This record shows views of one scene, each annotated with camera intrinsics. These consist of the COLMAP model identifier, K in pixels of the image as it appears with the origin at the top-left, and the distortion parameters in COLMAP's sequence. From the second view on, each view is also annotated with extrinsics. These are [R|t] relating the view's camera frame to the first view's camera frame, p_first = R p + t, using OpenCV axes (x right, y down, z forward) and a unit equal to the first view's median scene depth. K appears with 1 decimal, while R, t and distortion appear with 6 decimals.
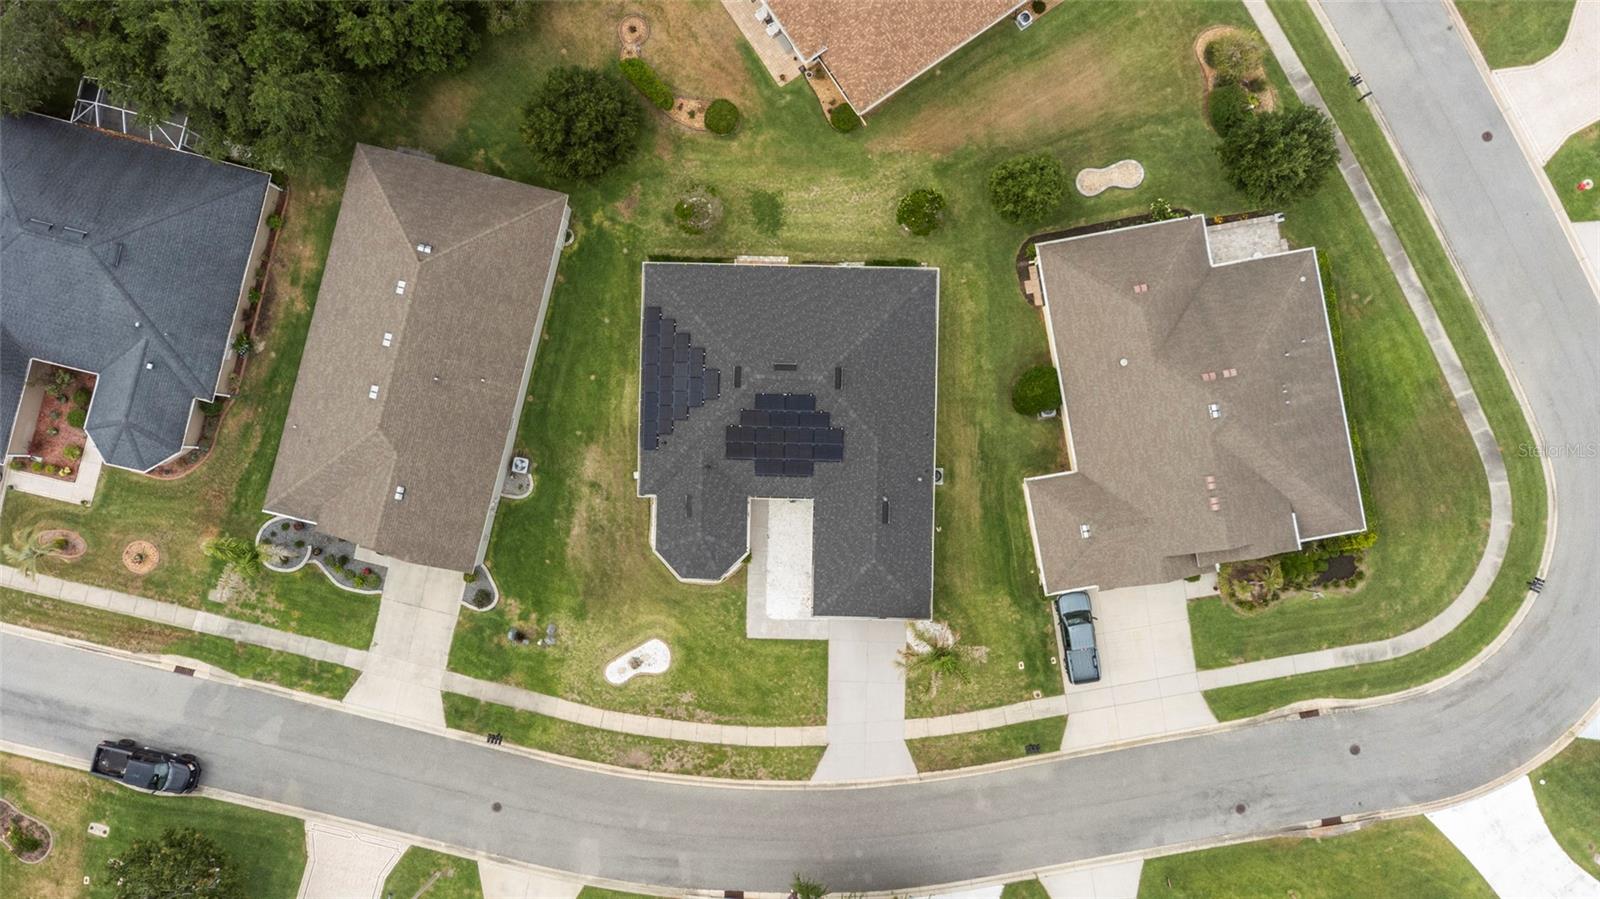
lens RADIAL K [[1183.9, 0, 800.0], [0, 1183.9, 449.5], [0, 0, 1]] dist [0.049211, -0.002581]
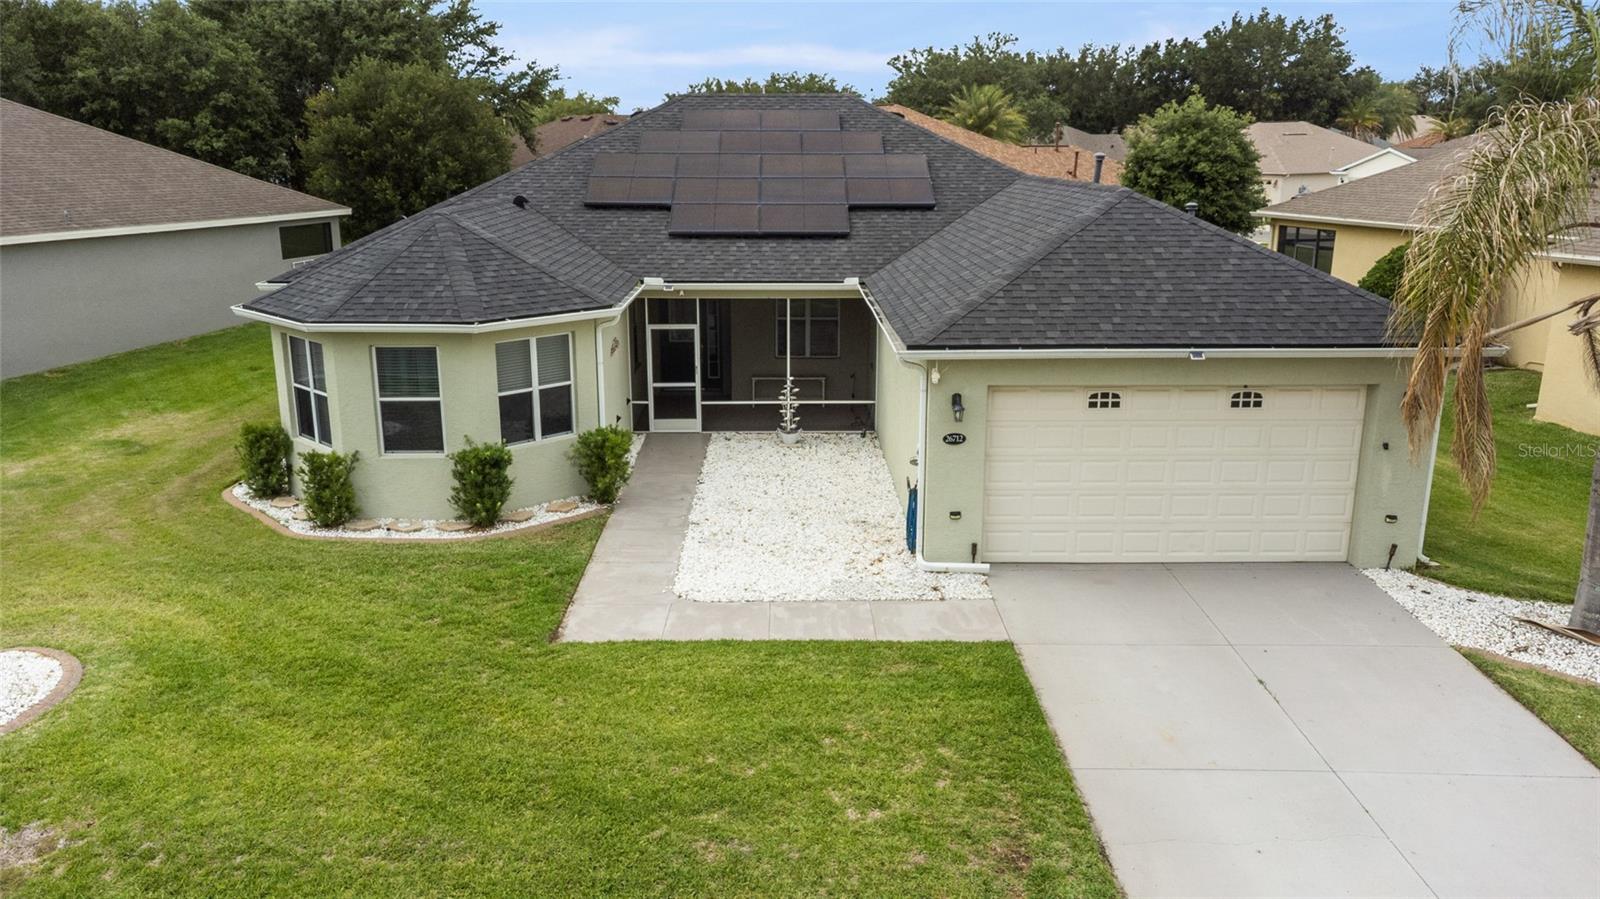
lens RADIAL K [[1183.9, 0, 800.0], [0, 1183.9, 449.5], [0, 0, 1]] dist [0.049211, -0.002581]
pose [[0.999124, -0.007441, 0.041181, -0.015595], [0.041665, 0.268795, -0.962296, 0.324807], [-0.003909, 0.963169, 0.268870, 0.922504]]
